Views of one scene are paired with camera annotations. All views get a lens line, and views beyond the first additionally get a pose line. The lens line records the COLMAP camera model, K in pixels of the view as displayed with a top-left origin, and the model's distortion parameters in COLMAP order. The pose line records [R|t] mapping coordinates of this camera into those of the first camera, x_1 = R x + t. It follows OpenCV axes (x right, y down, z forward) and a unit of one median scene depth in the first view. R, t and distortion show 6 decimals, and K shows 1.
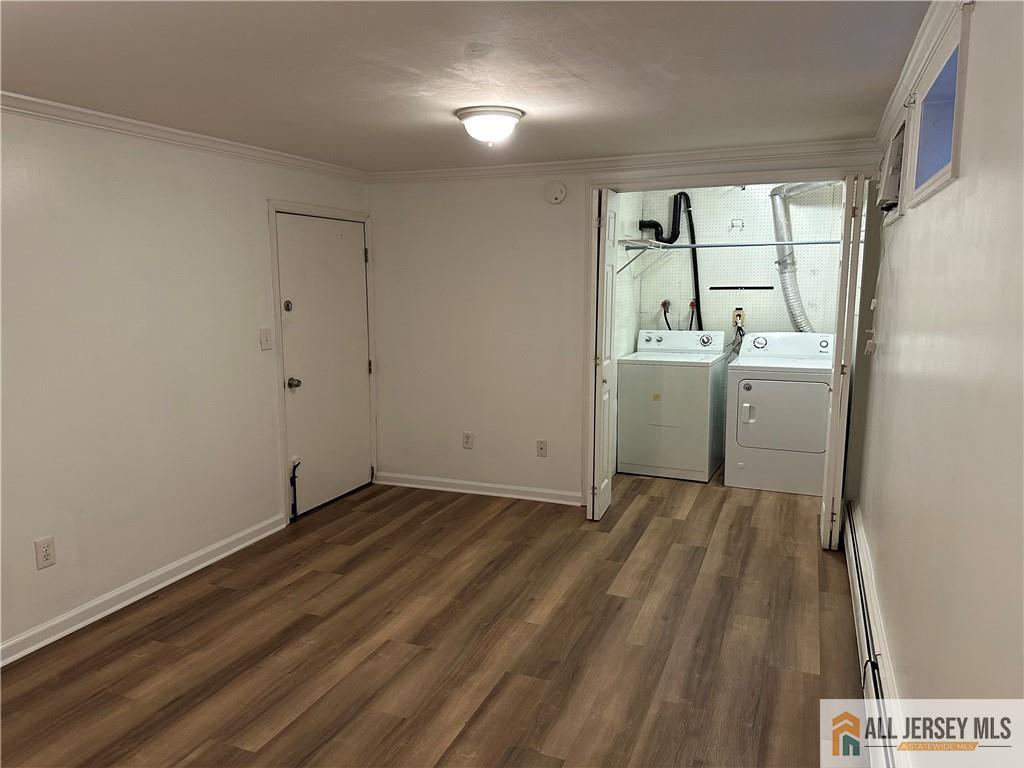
lens RADIAL K [[803.5, 0, 489.0], [0, 803.5, 399.4], [0, 0, 1]] dist [0.163853, -0.223429]
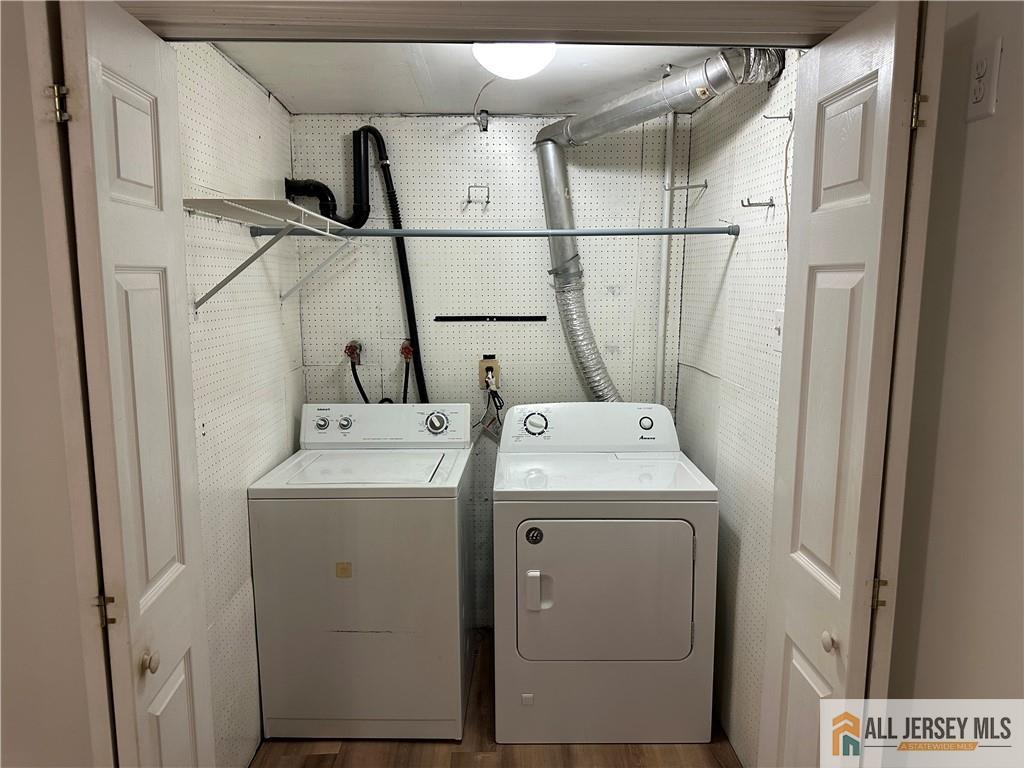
lens RADIAL K [[731.0, 0, 512.6], [0, 731.0, 392.4], [0, 0, 1]] dist [0.093402, -0.106773]
pose [[0.915226, -0.057679, 0.398791, 0.212575], [0.058428, 0.998239, 0.010287, -0.153079], [-0.398682, 0.013886, 0.916984, 0.922390]]
